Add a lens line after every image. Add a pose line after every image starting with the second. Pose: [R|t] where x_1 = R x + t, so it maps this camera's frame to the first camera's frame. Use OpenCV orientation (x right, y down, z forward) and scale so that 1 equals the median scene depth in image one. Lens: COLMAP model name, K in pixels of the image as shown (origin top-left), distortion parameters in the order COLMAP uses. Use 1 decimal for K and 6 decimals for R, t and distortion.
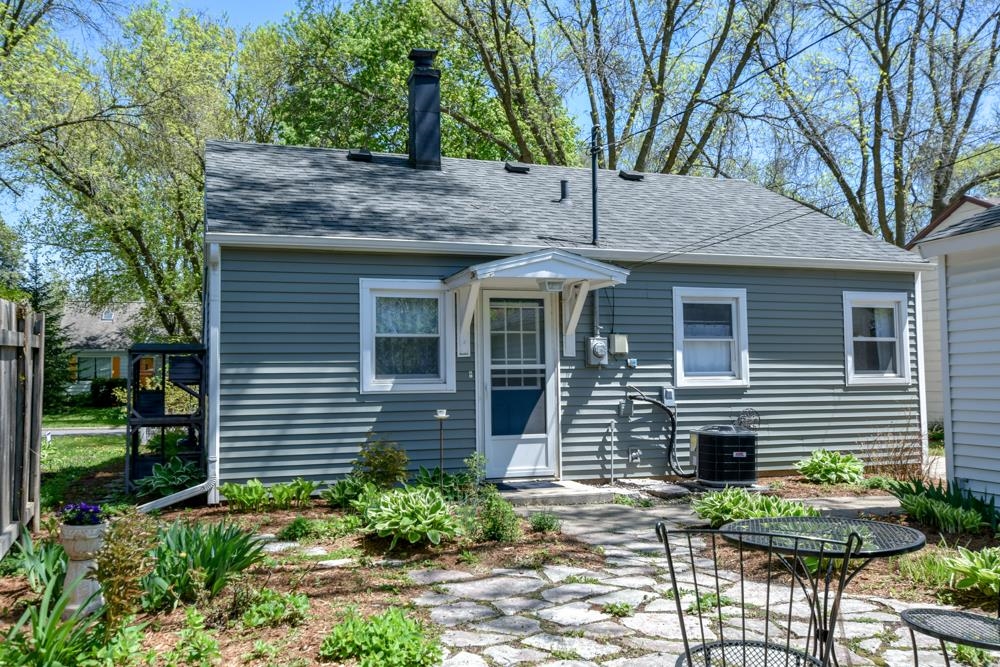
lens RADIAL K [[825.2, 0, 500.0], [0, 825.2, 333.5], [0, 0, 1]] dist [0.004720, 0.016735]
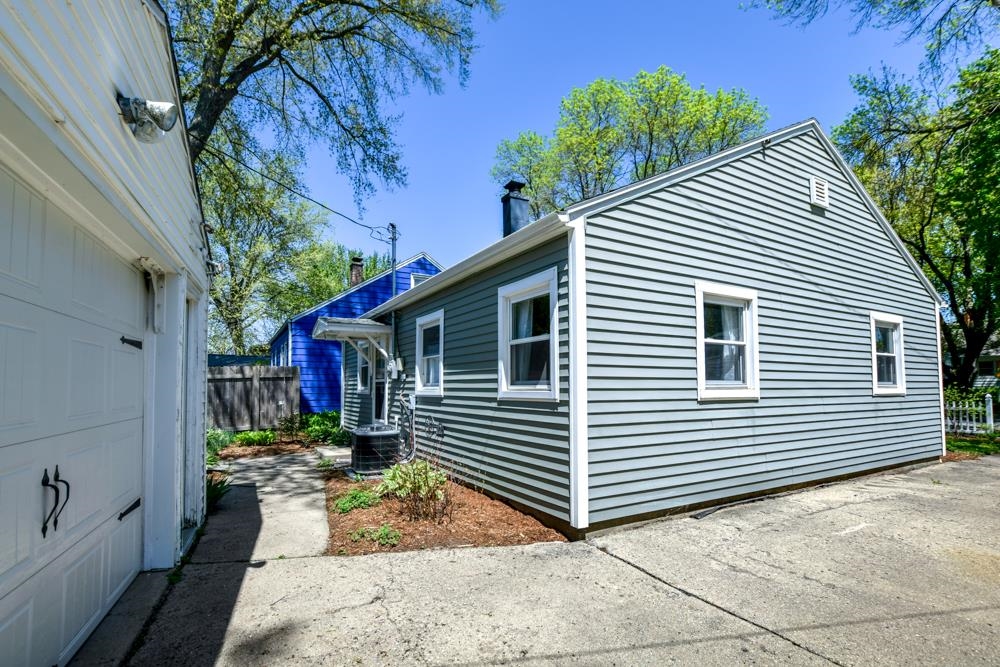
lens RADIAL K [[449.3, 0, 494.1], [0, 449.3, 337.2], [0, 0, 1]] dist [-0.023429, 0.000841]
pose [[0.203412, -0.096144, -0.974361, 0.853094], [0.061945, 0.994437, -0.085193, 0.038242], [0.977132, -0.043027, 0.208236, 0.883105]]
